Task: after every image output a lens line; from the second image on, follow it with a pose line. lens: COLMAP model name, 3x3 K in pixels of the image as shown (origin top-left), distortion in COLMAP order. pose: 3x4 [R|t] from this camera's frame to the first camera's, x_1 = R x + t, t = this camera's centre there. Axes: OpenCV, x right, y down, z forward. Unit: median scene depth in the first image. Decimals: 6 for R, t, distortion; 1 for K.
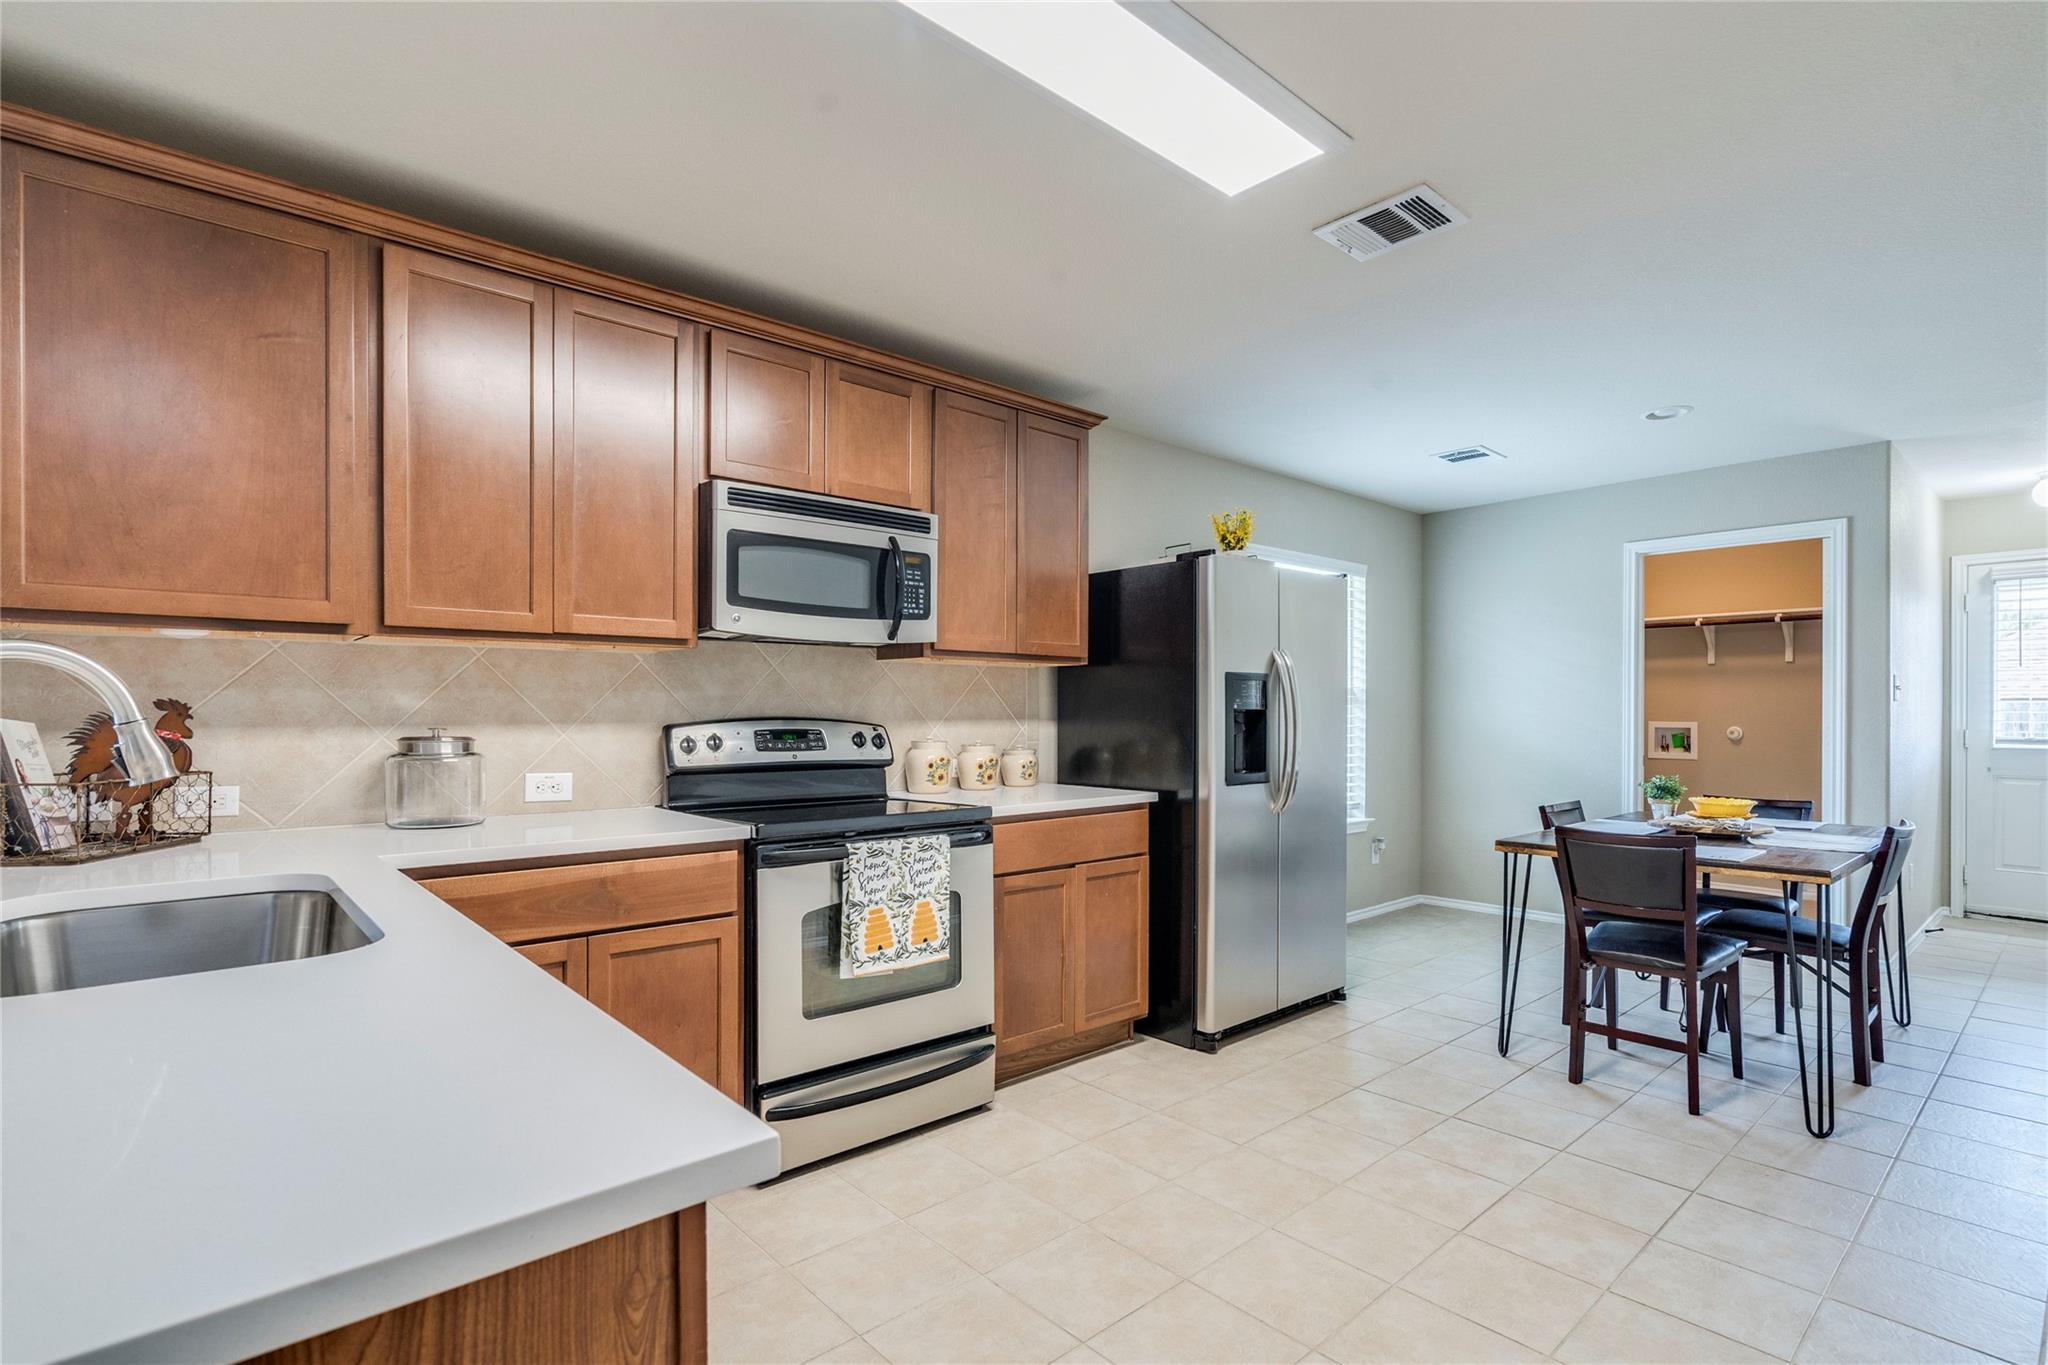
lens RADIAL K [[967.2, 0, 1025.7], [0, 967.2, 711.1], [0, 0, 1]] dist [-0.001361, -0.000297]
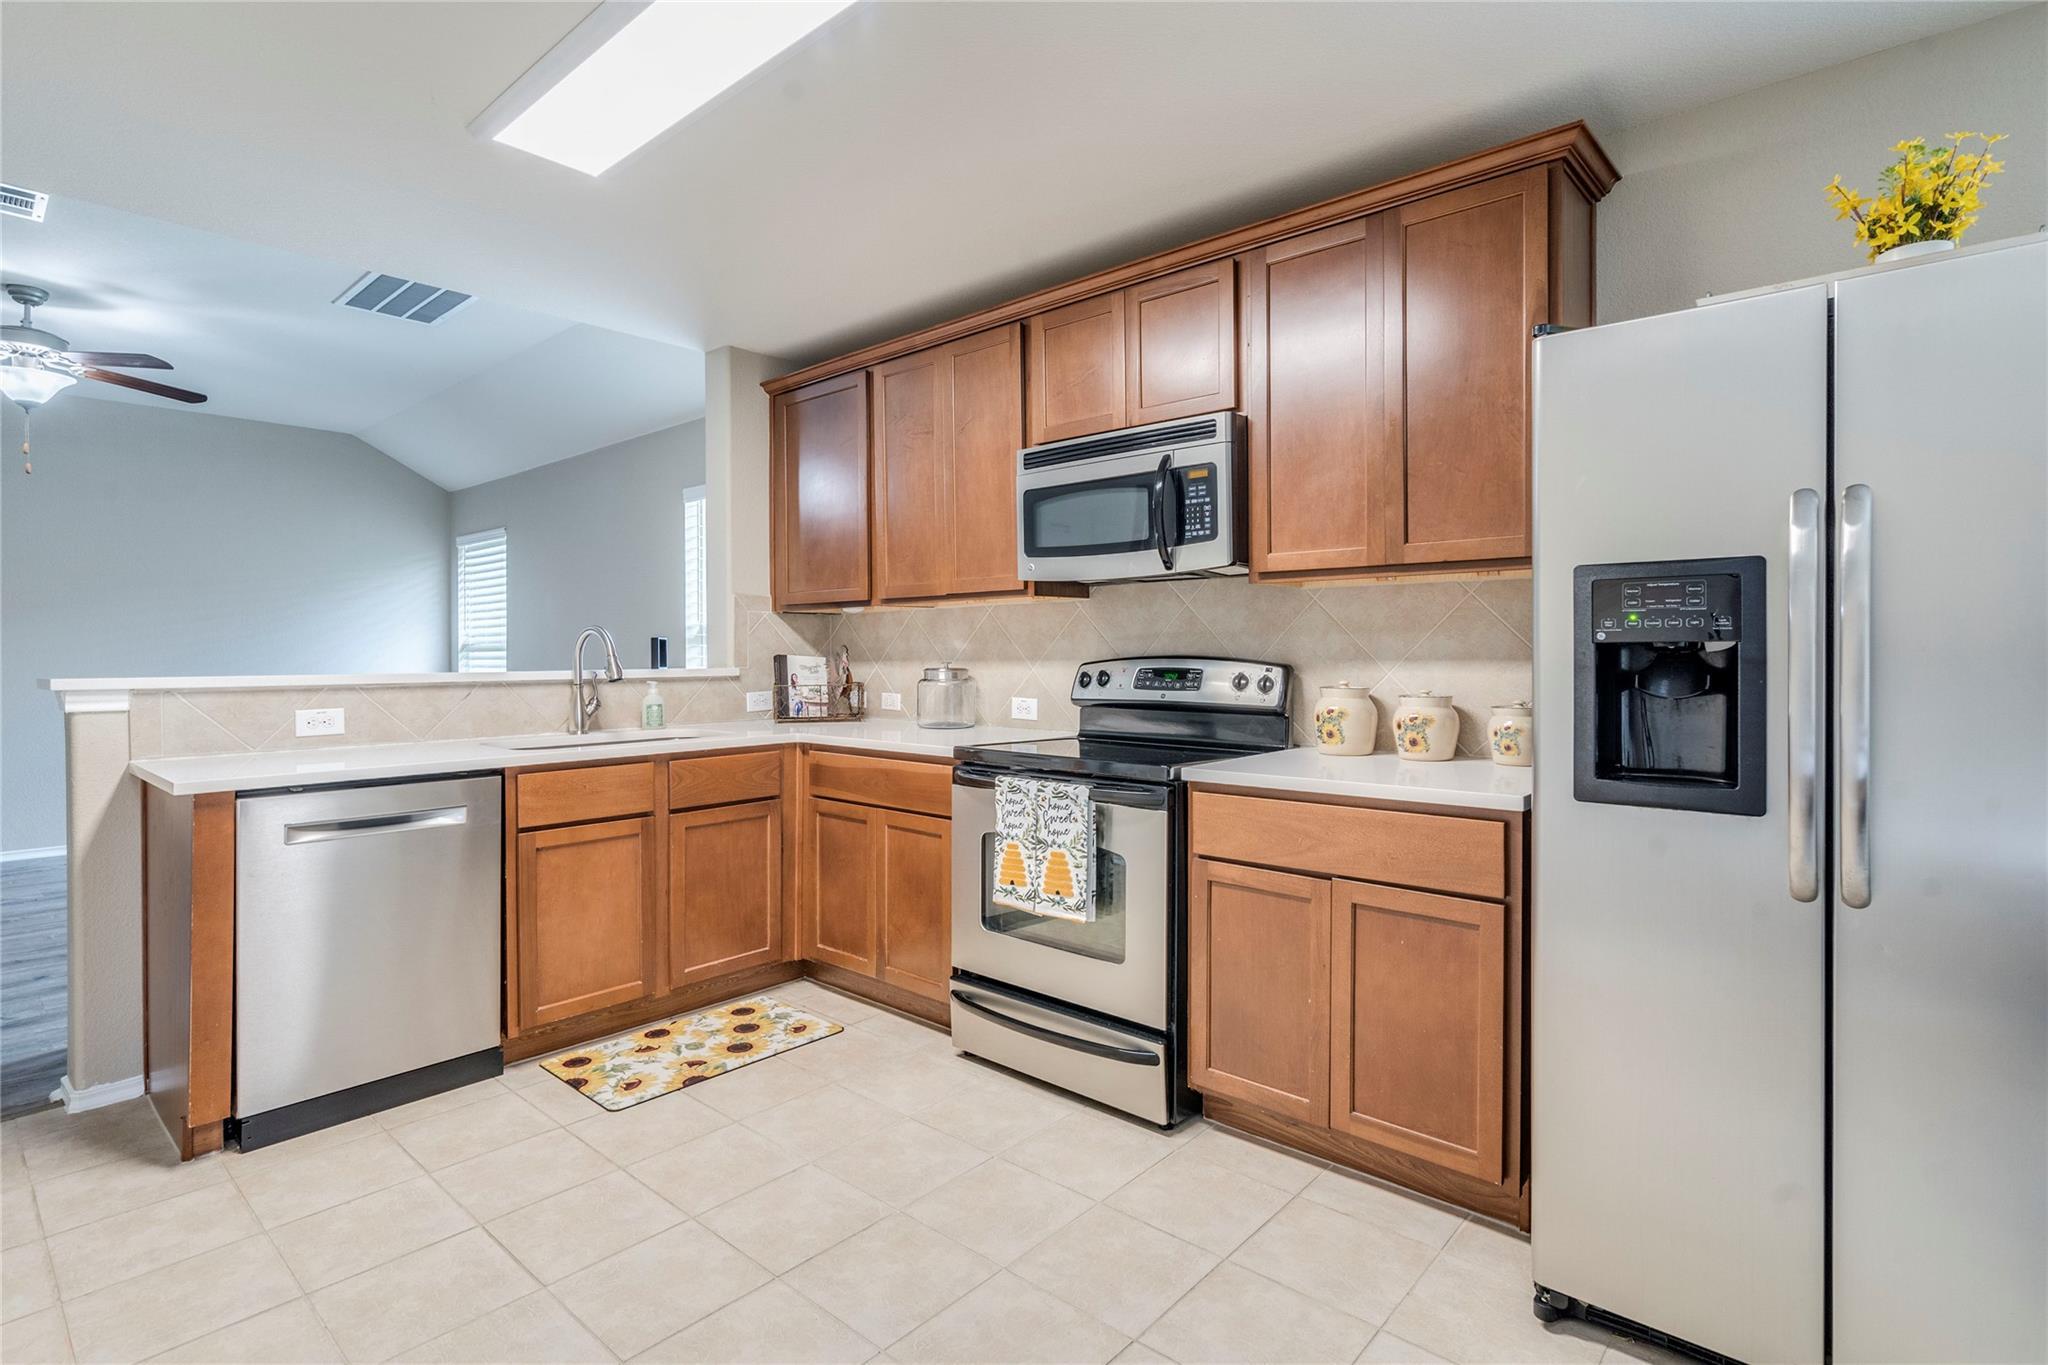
lens RADIAL K [[1014.3, 0, 1057.3], [0, 1014.3, 649.2], [0, 0, 1]] dist [0.000438, 0.000520]
pose [[0.128408, -0.002910, -0.991717, 0.754600], [0.006165, 0.999979, -0.002136, 0.001124], [0.991702, -0.005840, 0.128423, 0.750624]]
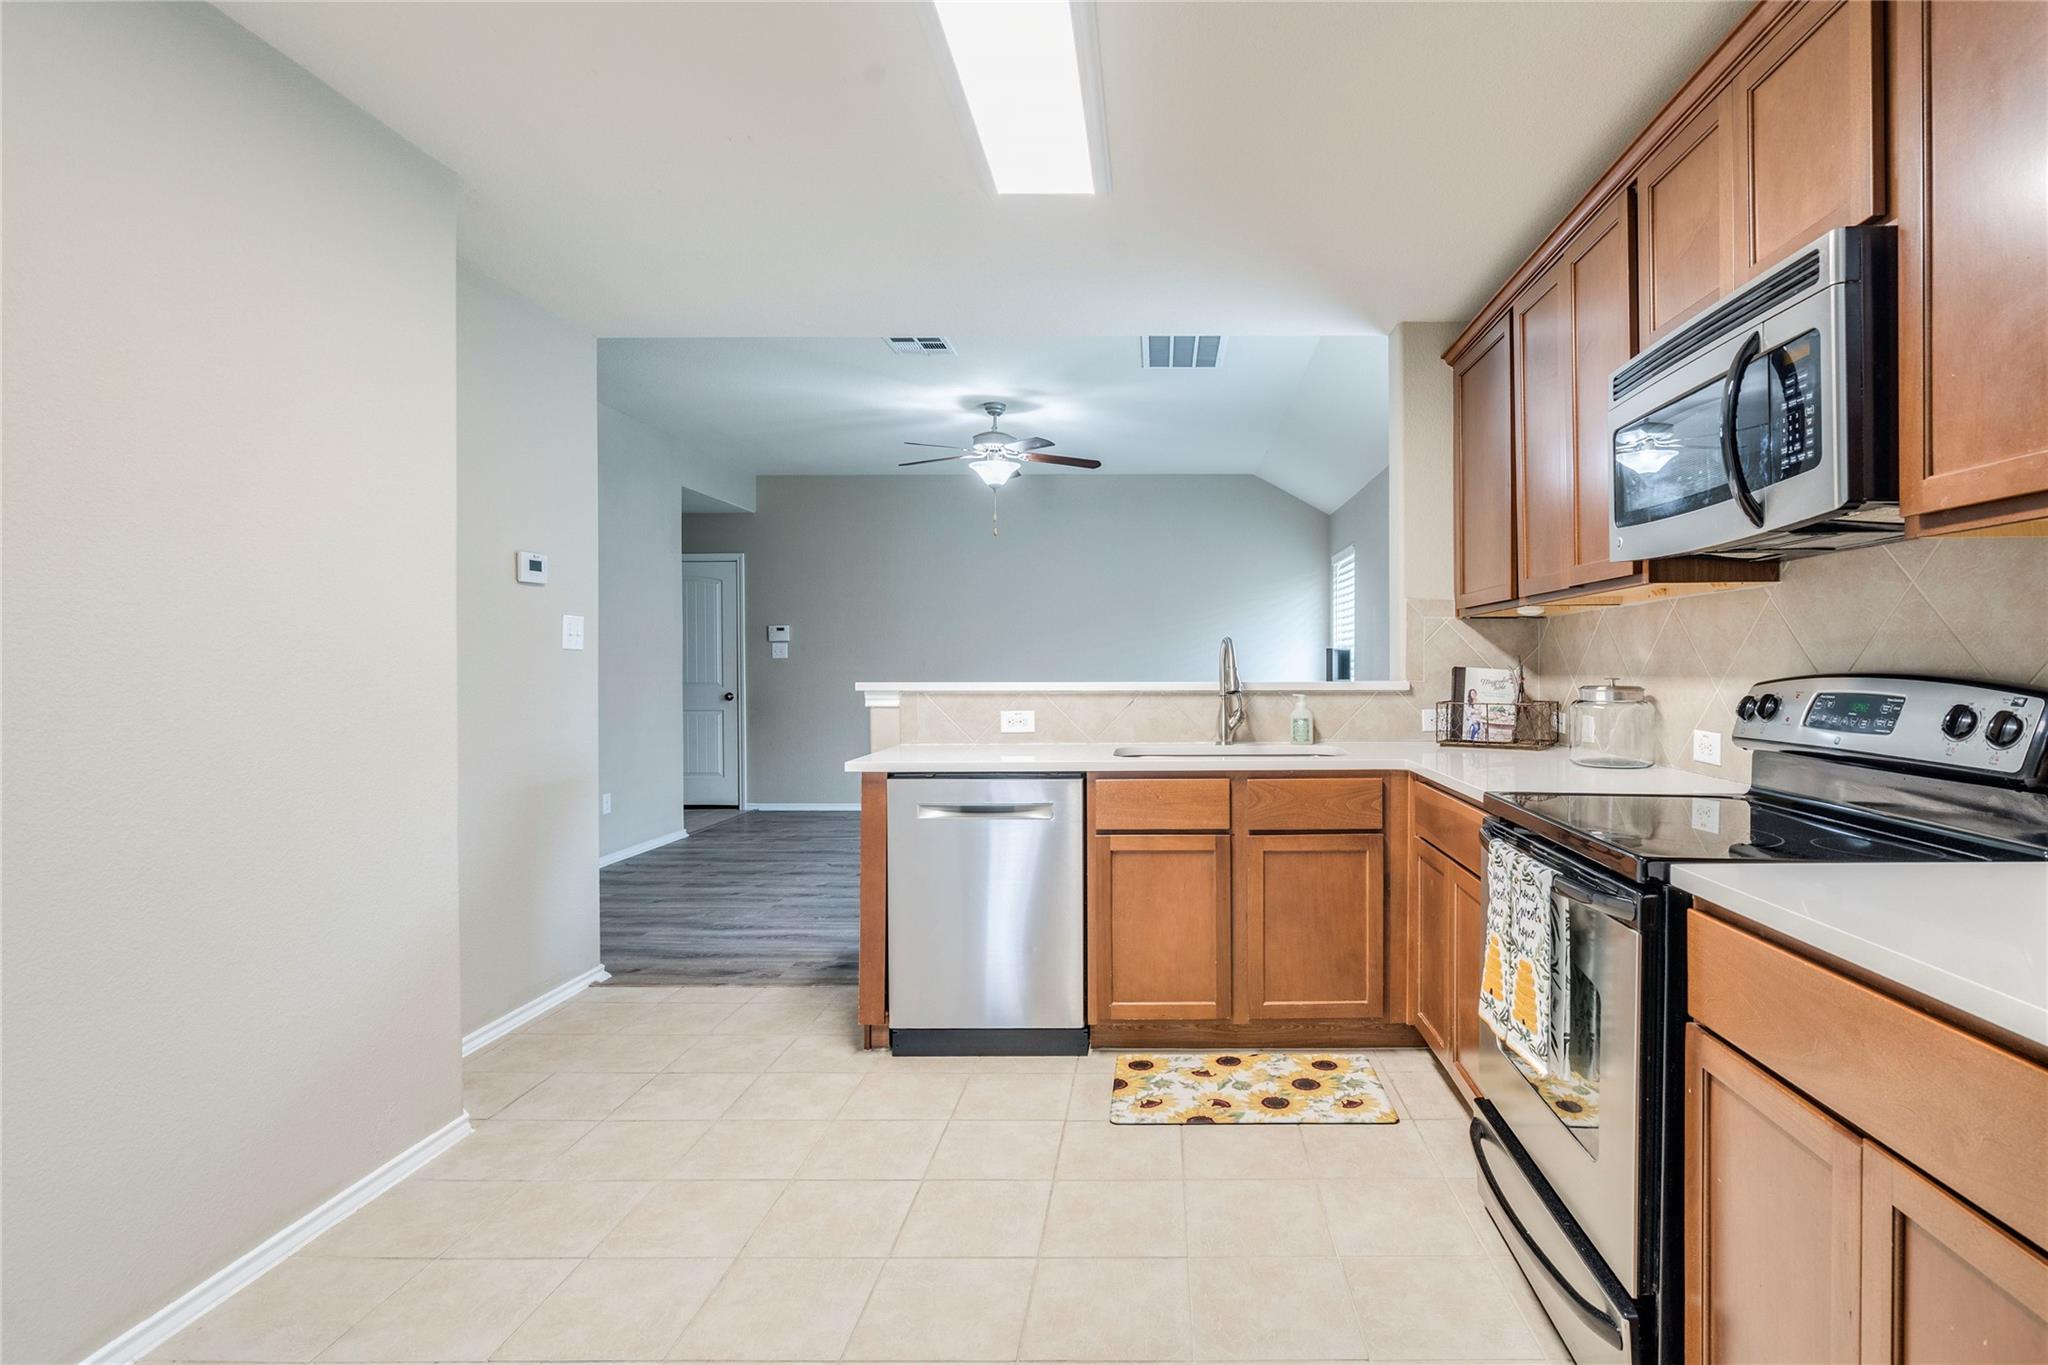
lens RADIAL K [[1047.5, 0, 1145.2], [0, 1047.5, 664.7], [0, 0, 1]] dist [0.001733, 0.000396]
pose [[-0.674067, 0.001904, -0.738668, 0.494189], [0.004041, 0.999991, -0.001110, 0.000706], [0.738659, -0.003733, -0.674069, 1.101446]]
